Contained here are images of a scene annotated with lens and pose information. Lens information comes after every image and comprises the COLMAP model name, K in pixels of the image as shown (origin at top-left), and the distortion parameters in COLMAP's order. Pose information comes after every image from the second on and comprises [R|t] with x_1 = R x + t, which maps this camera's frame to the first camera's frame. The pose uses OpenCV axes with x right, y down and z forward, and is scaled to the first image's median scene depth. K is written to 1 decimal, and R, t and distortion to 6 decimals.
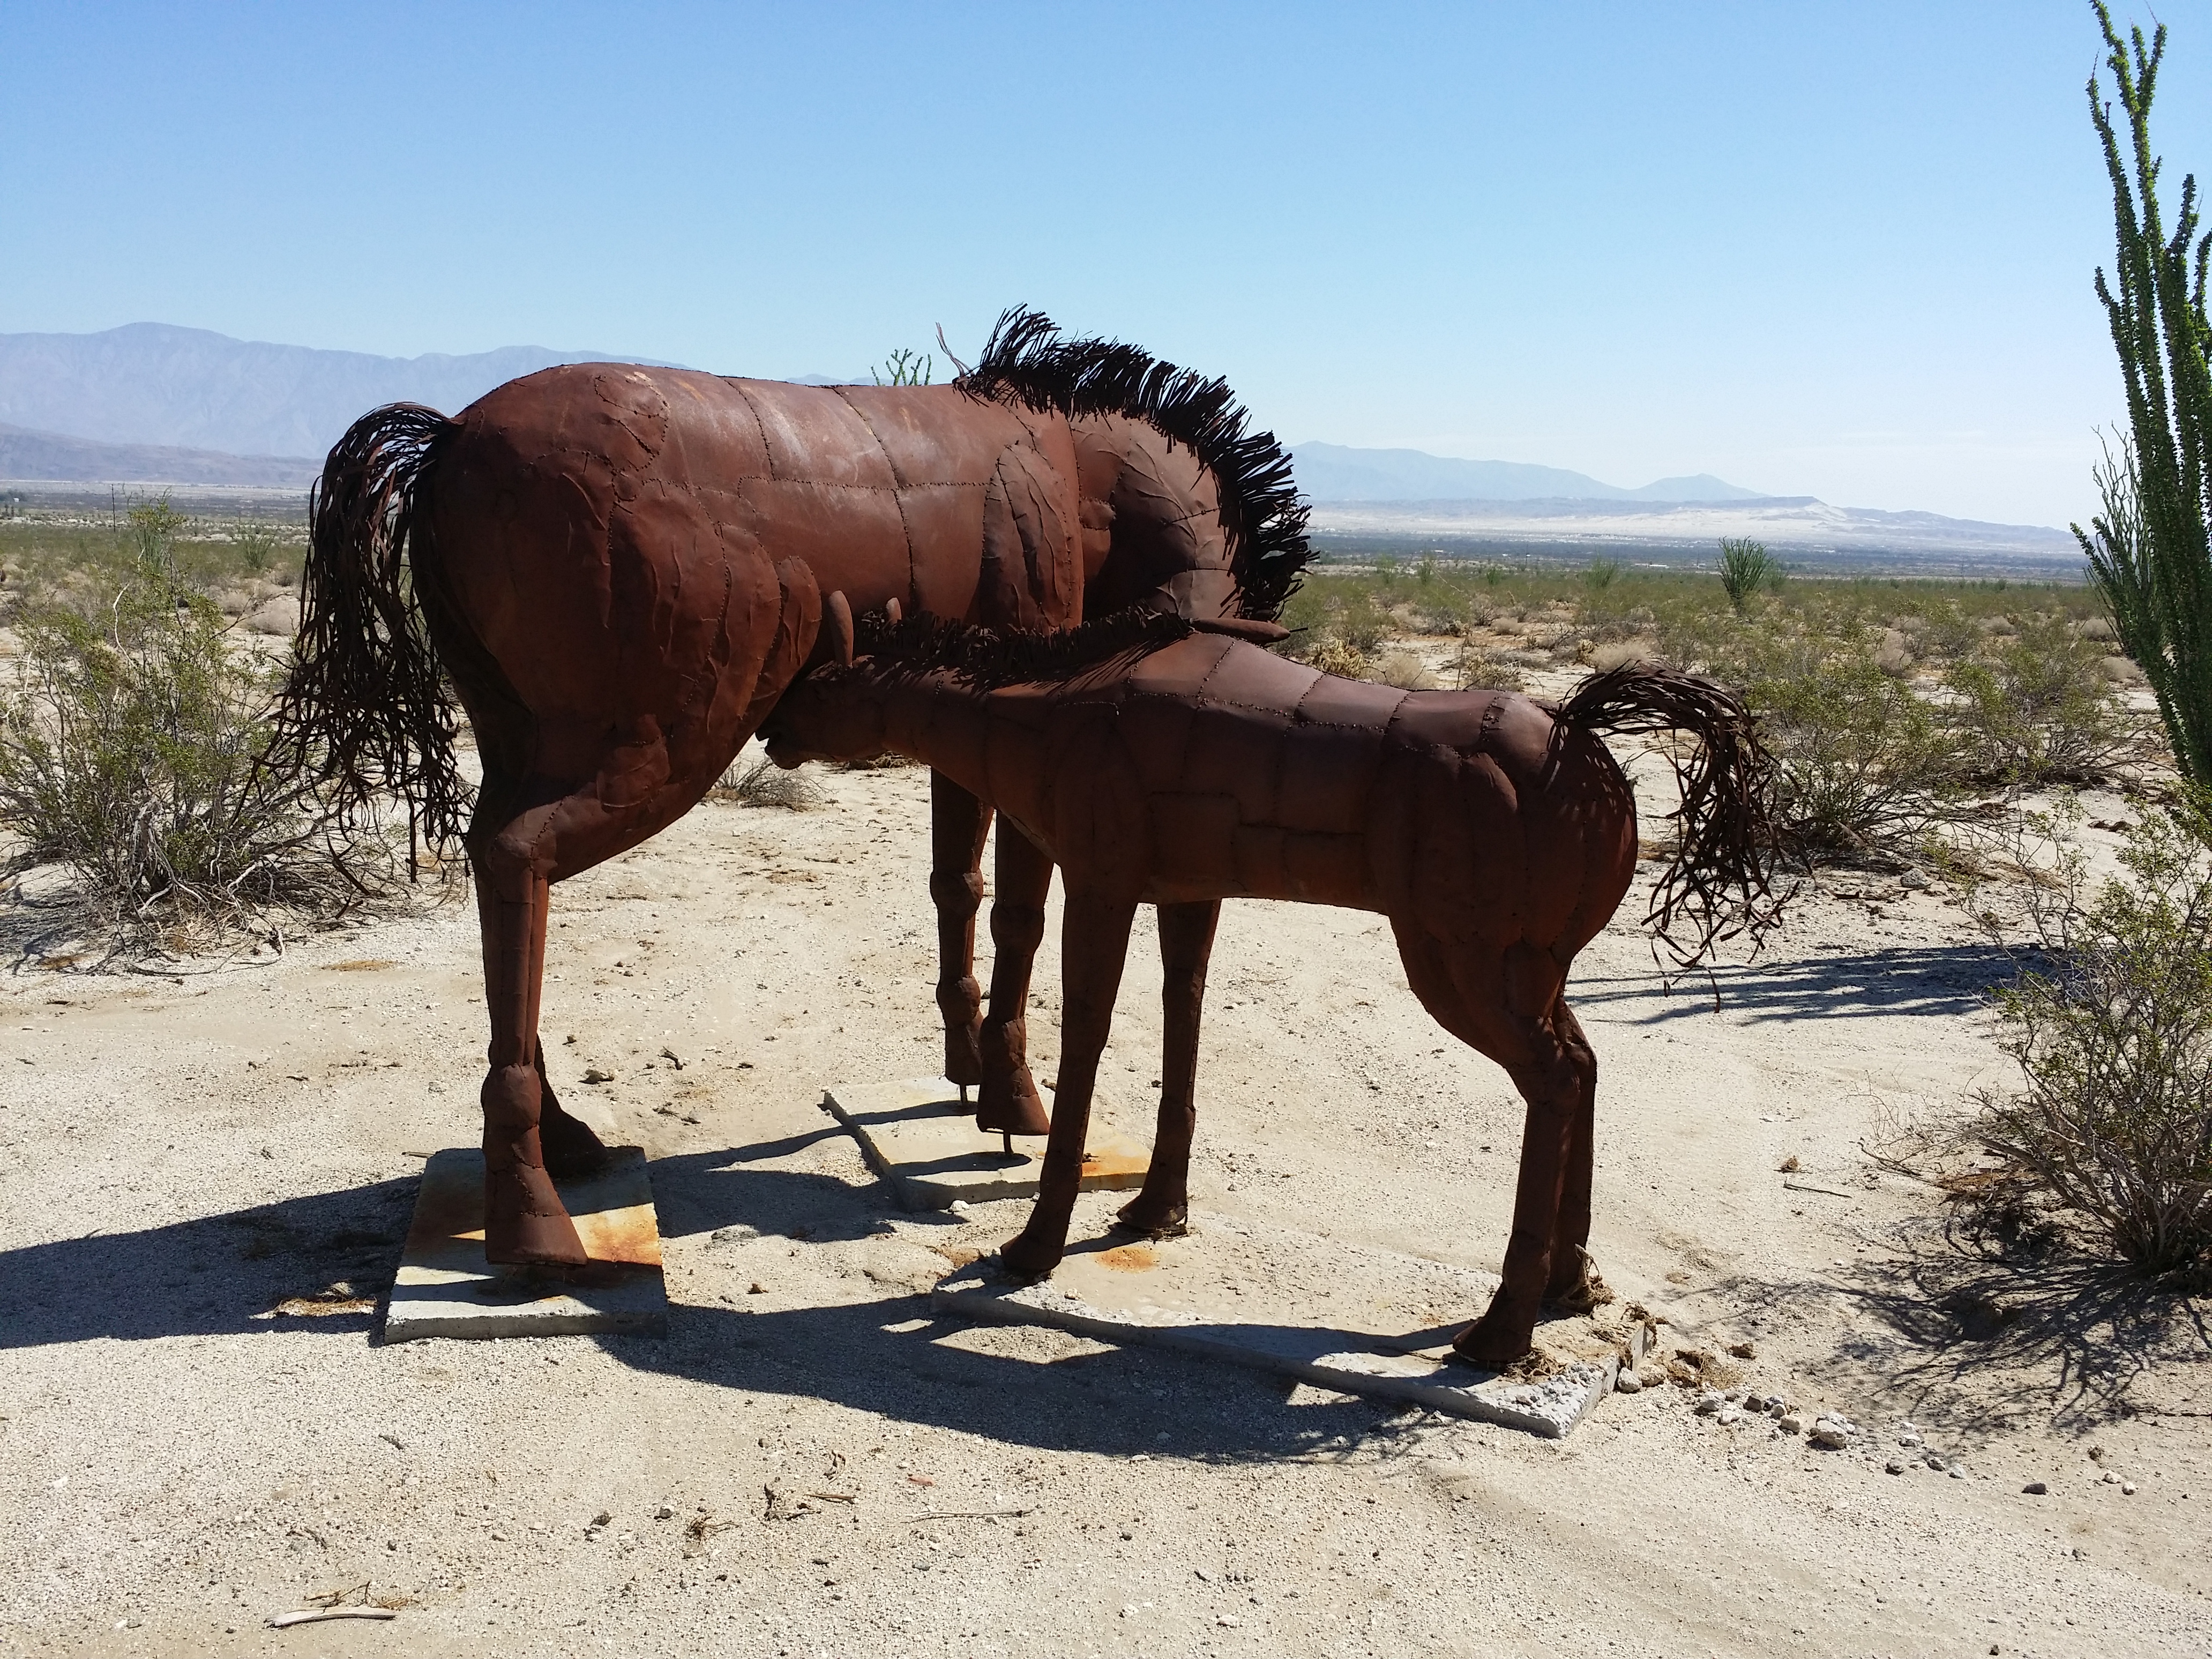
lens RADIAL K [[2085.5, 0, 1076.5], [0, 2085.5, 830.8], [0, 0, 1]] dist [0.158123, -0.386010]
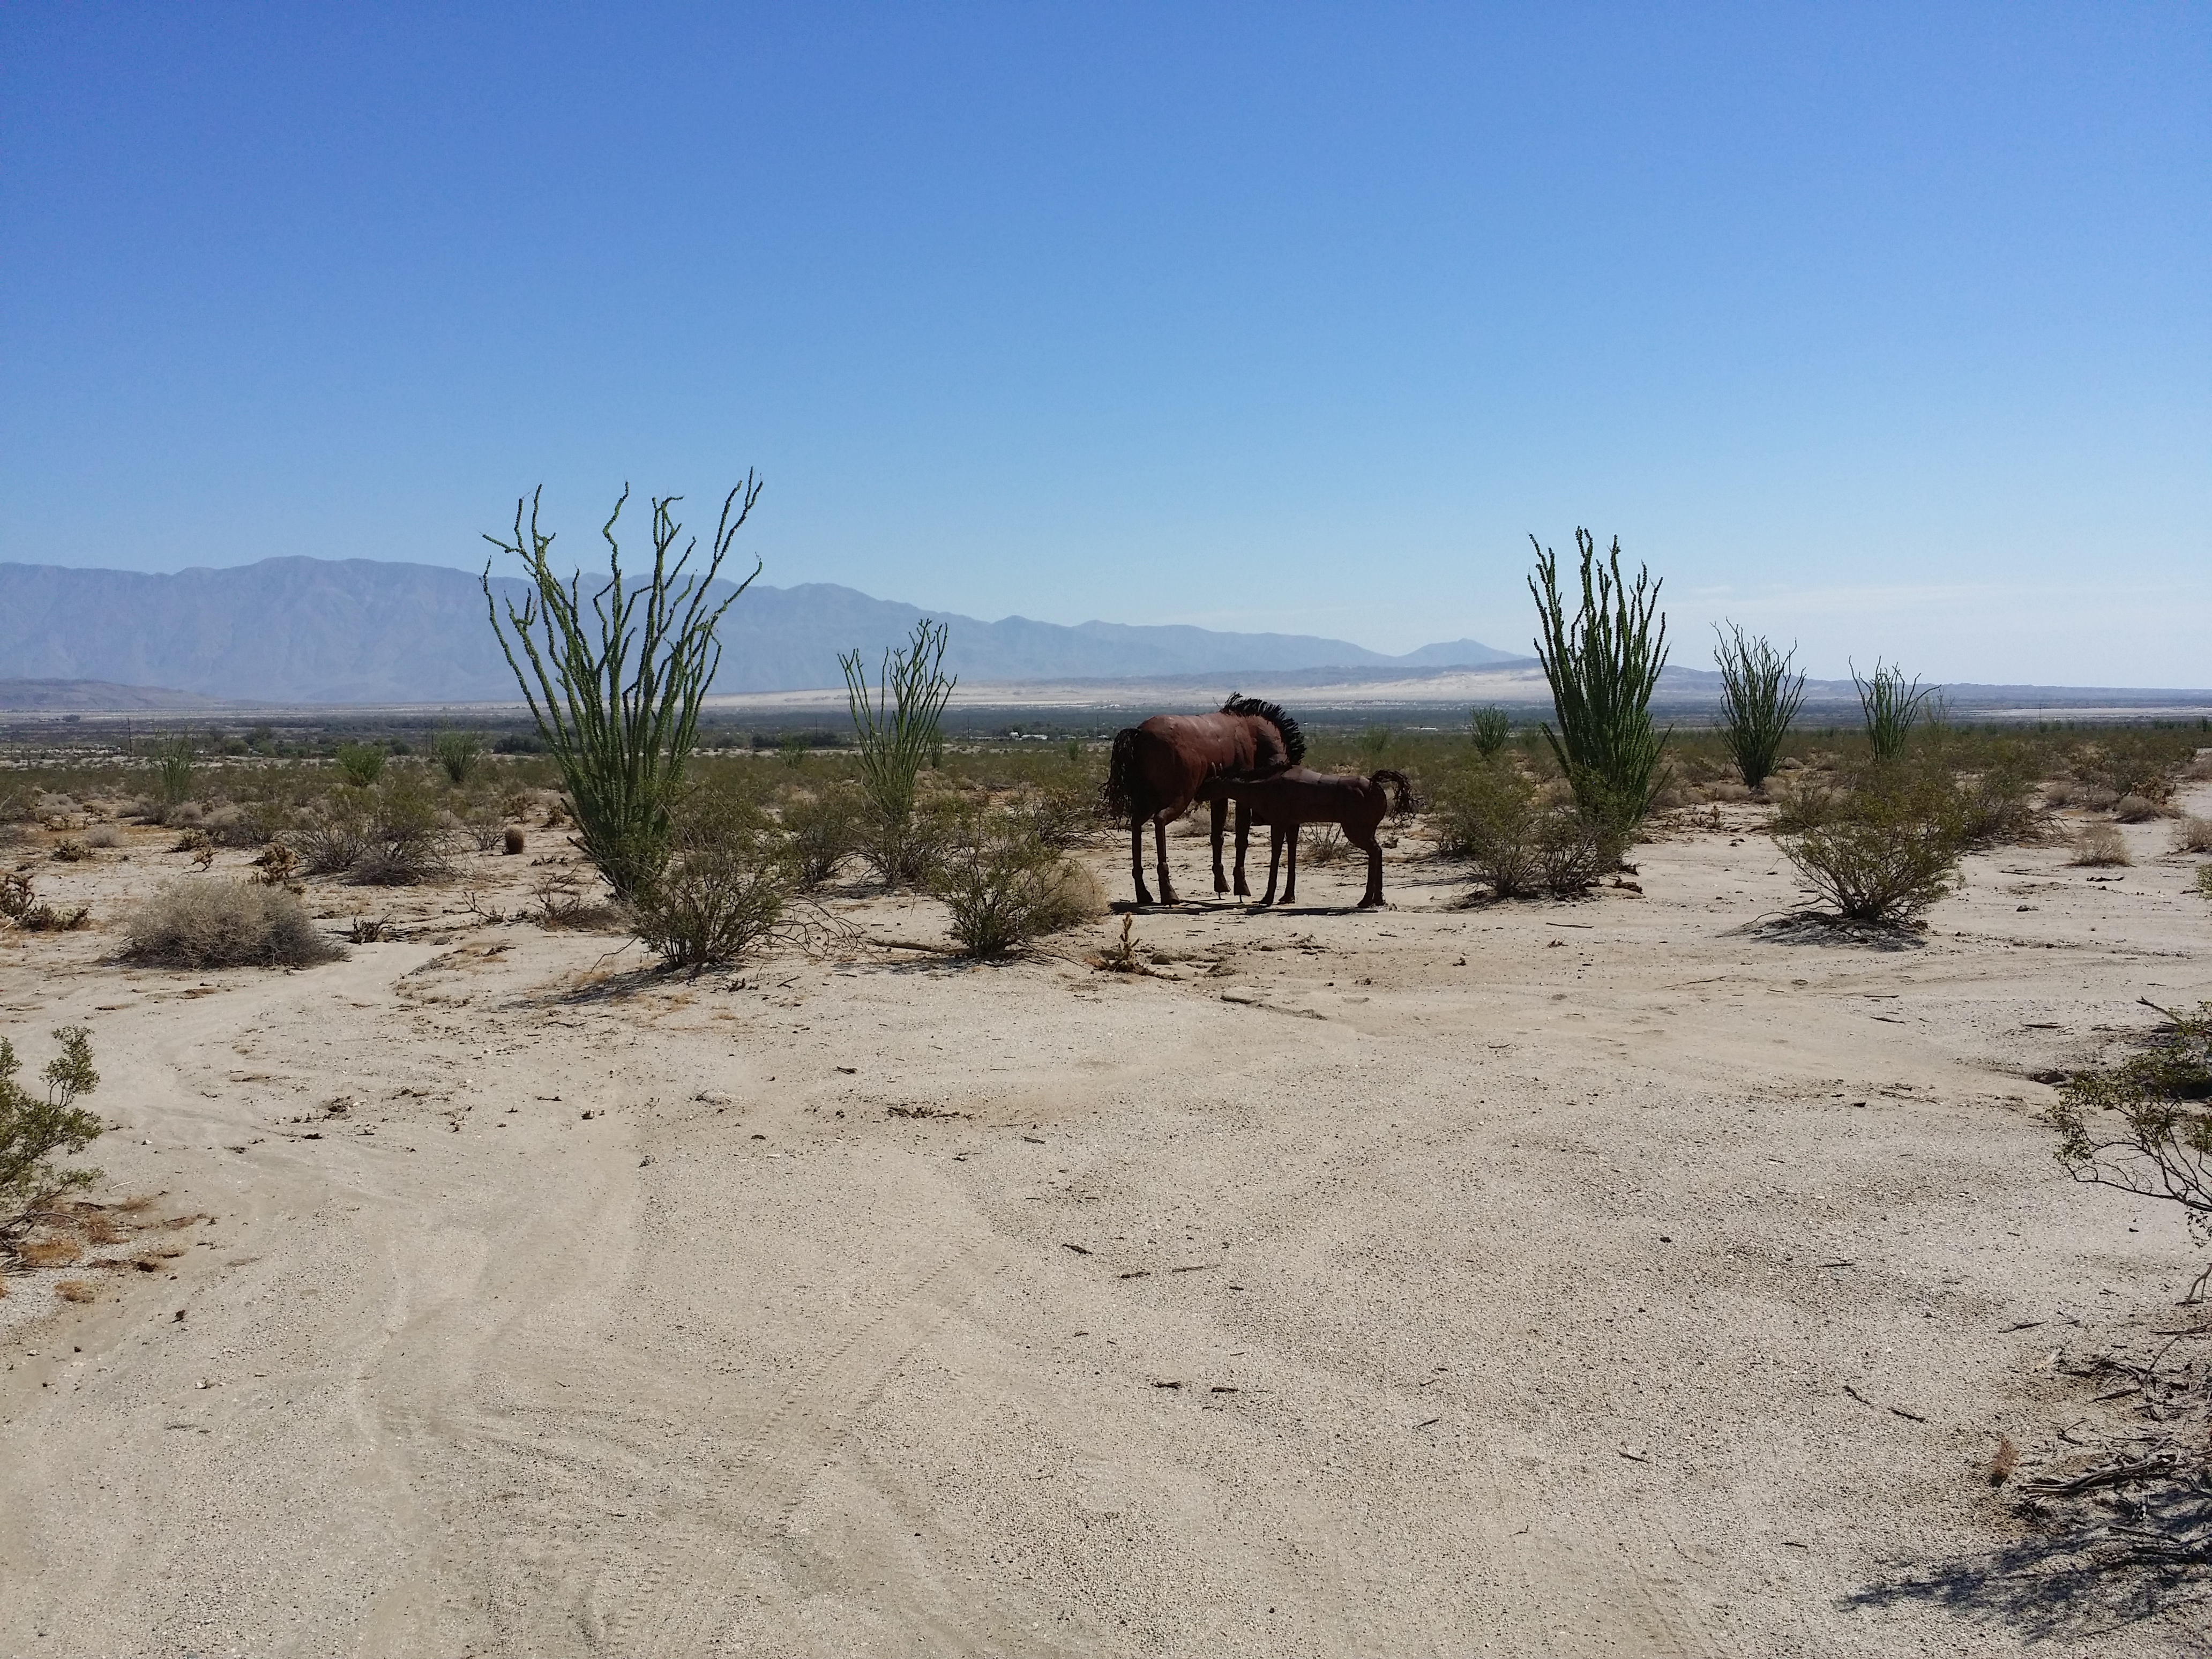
lens RADIAL K [[2085.5, 0, 1076.5], [0, 2085.5, 830.8], [0, 0, 1]] dist [0.158123, -0.386010]
pose [[0.993990, -0.048484, 0.098153, -0.758151], [0.056709, 0.994950, -0.082816, 0.347715], [-0.093642, 0.087884, 0.991720, -3.052352]]
